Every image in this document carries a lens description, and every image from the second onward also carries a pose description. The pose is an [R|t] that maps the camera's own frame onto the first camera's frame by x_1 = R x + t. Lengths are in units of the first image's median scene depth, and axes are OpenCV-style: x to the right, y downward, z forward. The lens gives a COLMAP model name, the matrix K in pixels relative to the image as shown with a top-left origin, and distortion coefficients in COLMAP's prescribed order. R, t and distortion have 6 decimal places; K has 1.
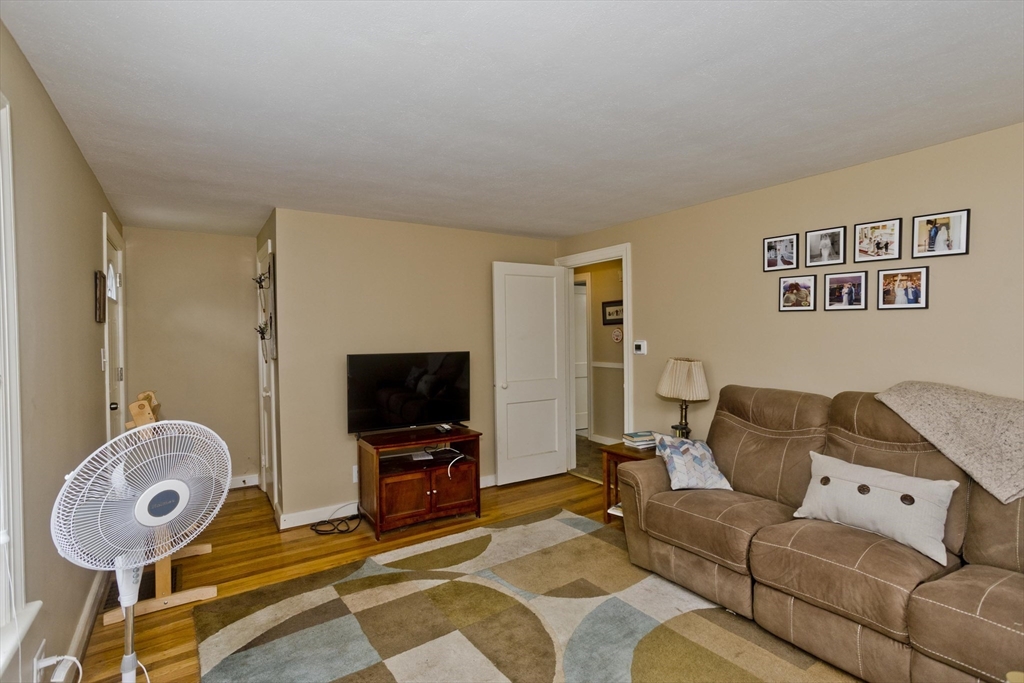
lens RADIAL K [[489.8, 0, 513.1], [0, 489.8, 335.6], [0, 0, 1]] dist [-0.053943, 0.029596]
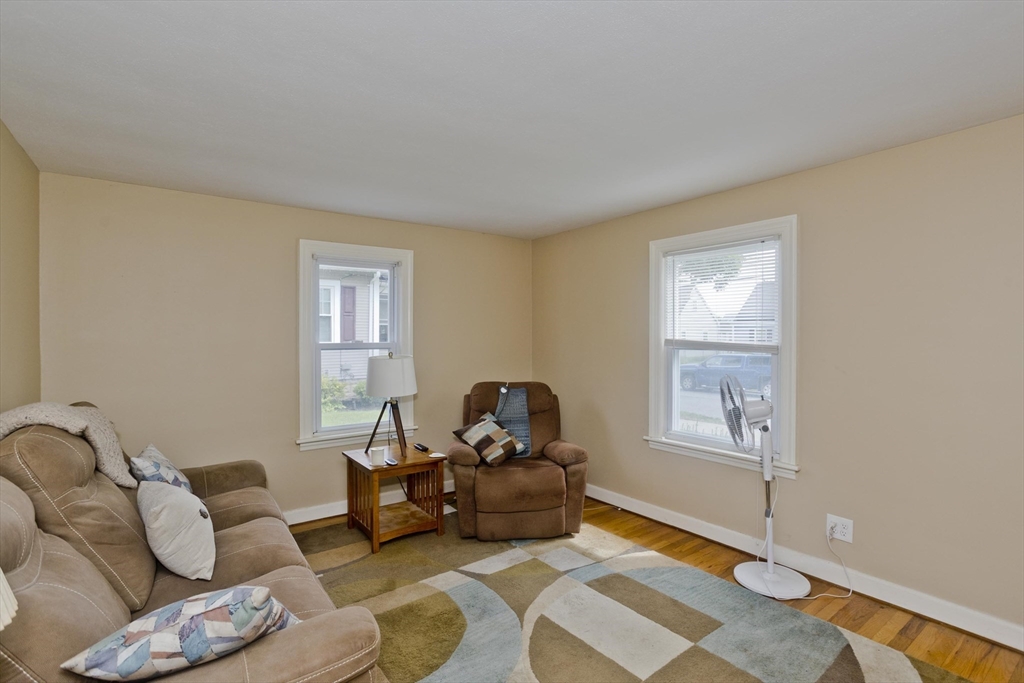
lens RADIAL K [[489.8, 0, 513.1], [0, 489.8, 335.6], [0, 0, 1]] dist [-0.053943, 0.029596]
pose [[-0.999381, 0.019754, -0.029095, 0.099538], [0.019447, 0.999753, 0.010801, -0.005523], [0.029301, 0.010228, -0.999518, 1.453265]]
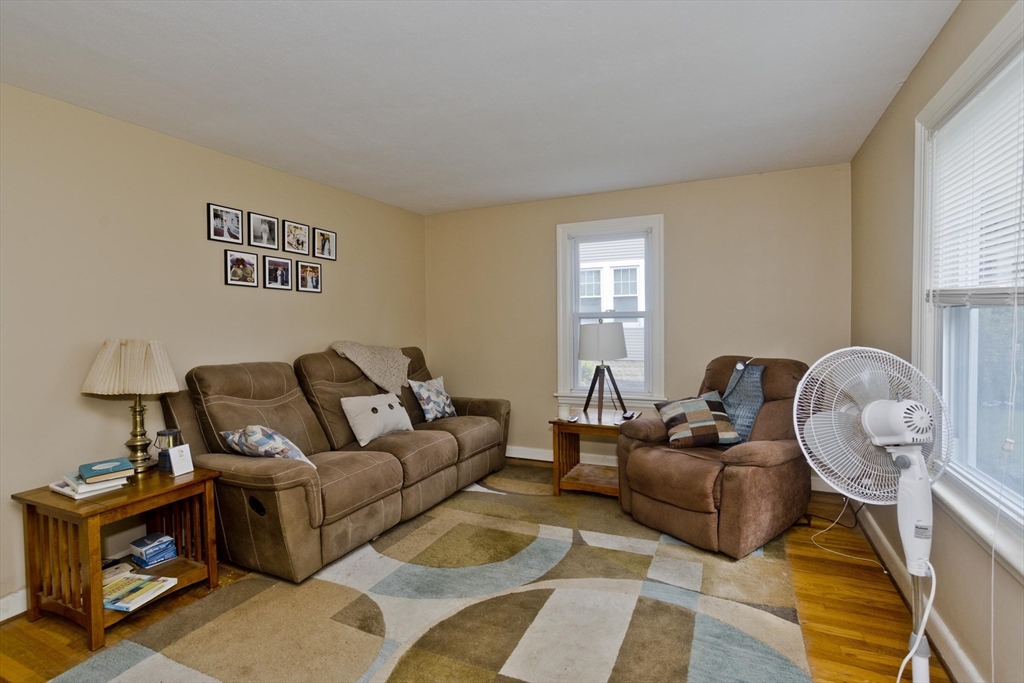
lens RADIAL K [[489.8, 0, 513.1], [0, 489.8, 335.6], [0, 0, 1]] dist [-0.053943, 0.029596]
pose [[-0.500709, 0.002384, 0.865612, -0.614038], [0.031811, 0.999371, 0.015649, 0.059605], [-0.865031, 0.035371, -0.500470, 1.063369]]
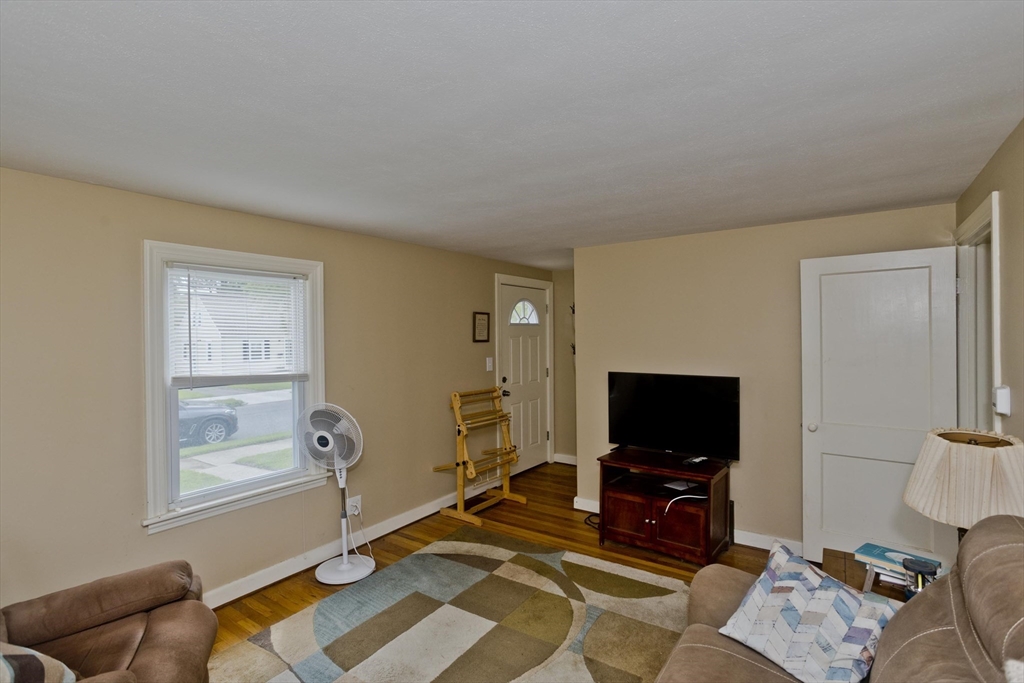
lens RADIAL K [[489.8, 0, 513.1], [0, 489.8, 335.6], [0, 0, 1]] dist [-0.053943, 0.029596]
pose [[0.354788, 0.011538, -0.934876, 0.761109], [-0.000879, 0.999928, 0.012007, -0.066713], [0.934946, -0.003438, 0.354772, 0.502240]]
